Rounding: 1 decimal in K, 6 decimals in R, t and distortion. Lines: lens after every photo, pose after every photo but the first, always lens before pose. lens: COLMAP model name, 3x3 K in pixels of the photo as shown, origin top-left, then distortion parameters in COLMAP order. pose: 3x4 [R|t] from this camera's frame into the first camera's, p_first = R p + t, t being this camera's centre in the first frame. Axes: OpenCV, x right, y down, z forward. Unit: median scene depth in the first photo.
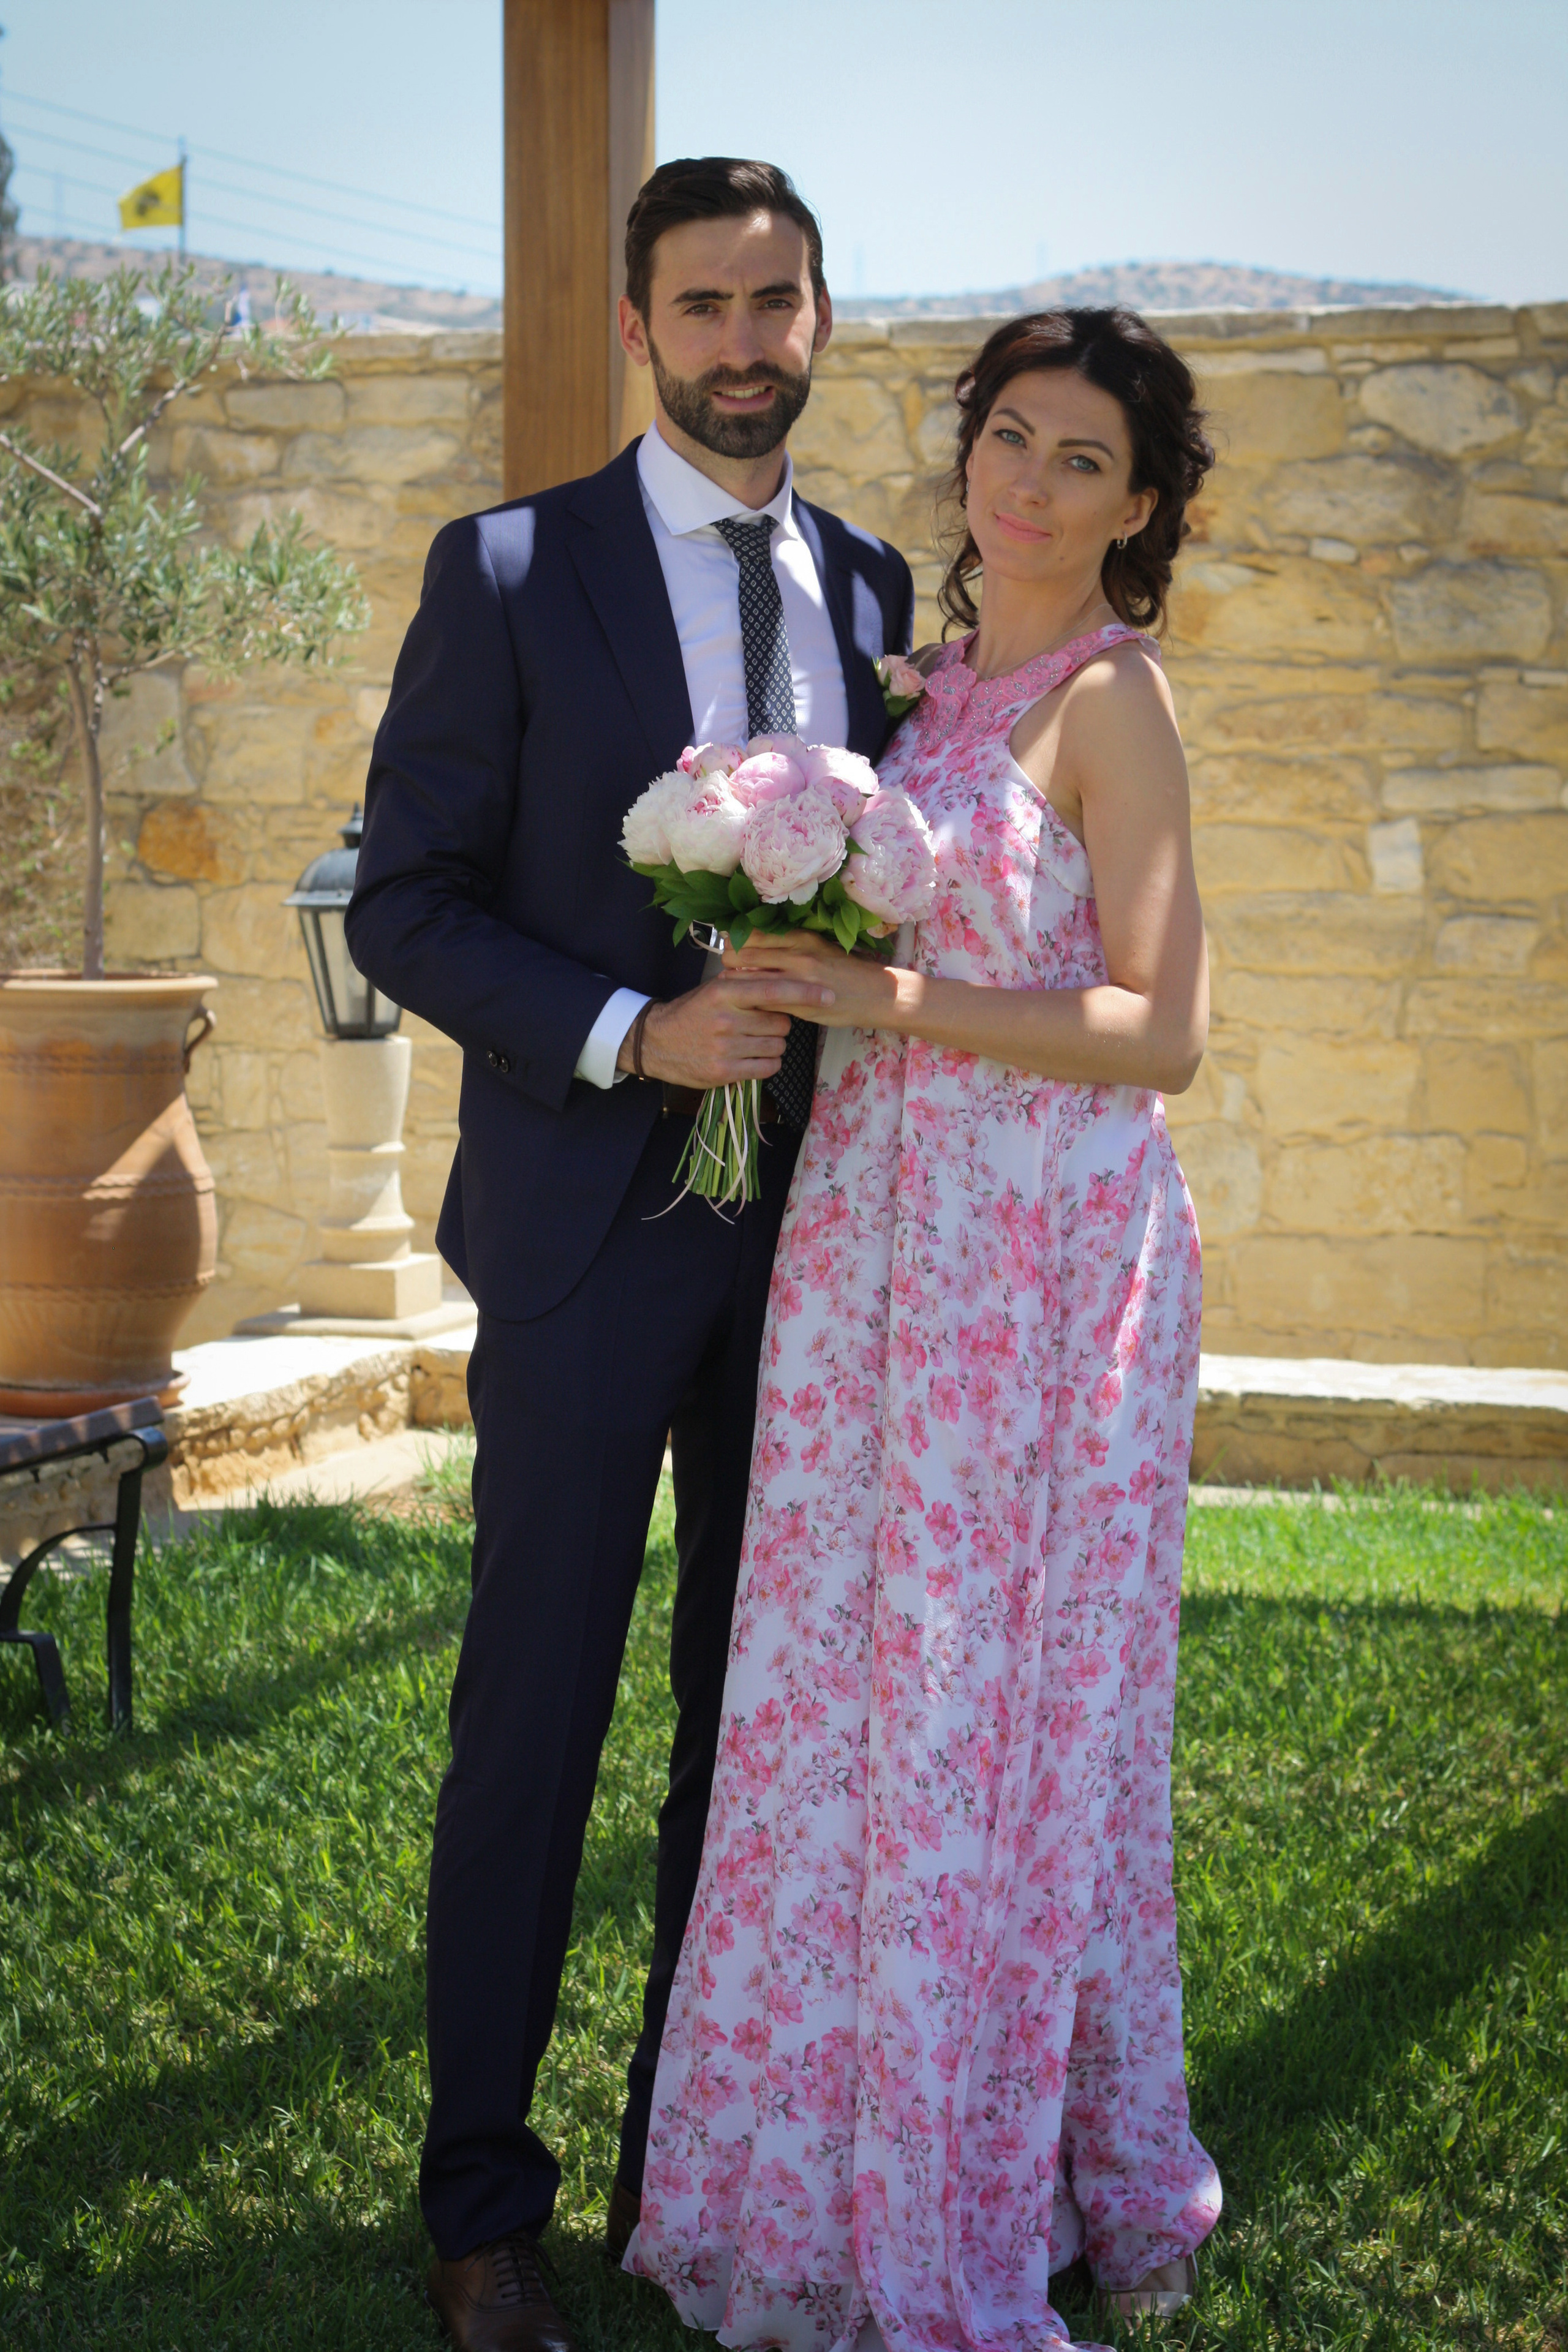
lens RADIAL K [[3370.3, 0, 783.4], [0, 3370.3, 1225.3], [0, 0, 1]] dist [-0.019106, -0.035348]
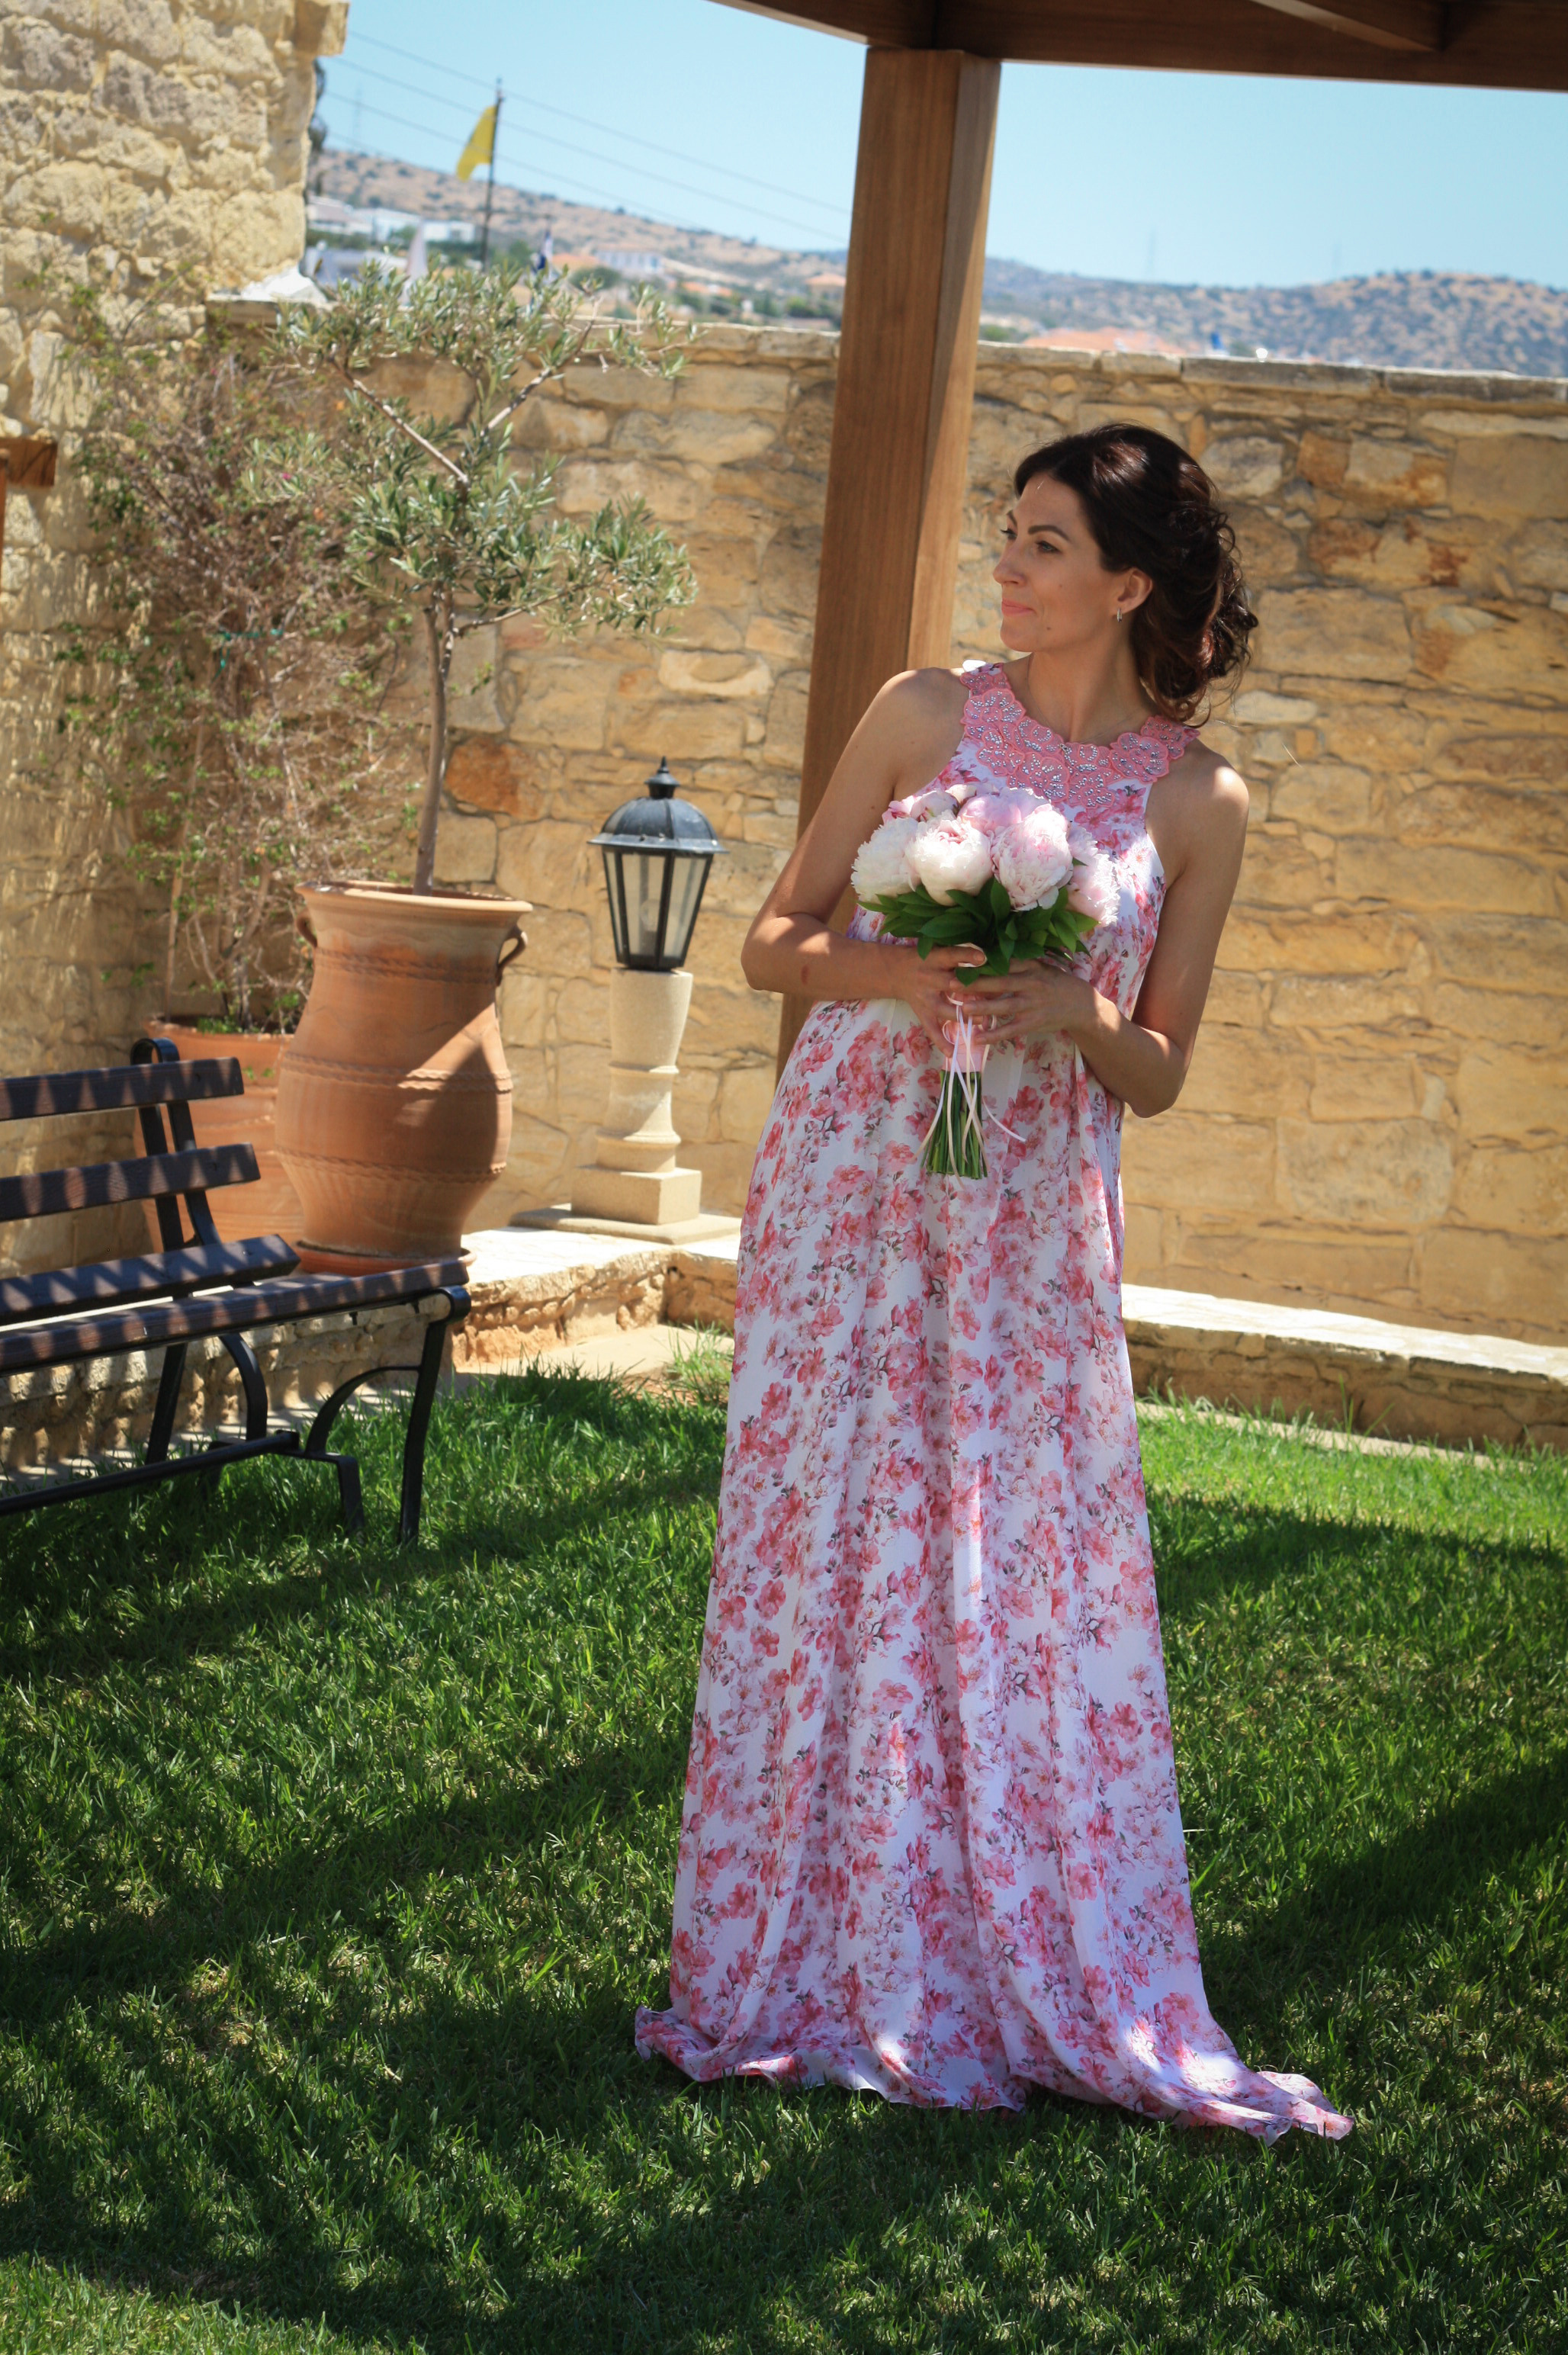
lens RADIAL K [[3408.9, 0, 927.4], [0, 3408.9, 1176.7], [0, 0, 1]] dist [-0.027002, -0.030518]
pose [[0.995628, 0.091581, -0.018375, -0.008130], [-0.091725, 0.995759, -0.007139, 0.013310], [0.017644, 0.008793, 0.999806, -0.131133]]
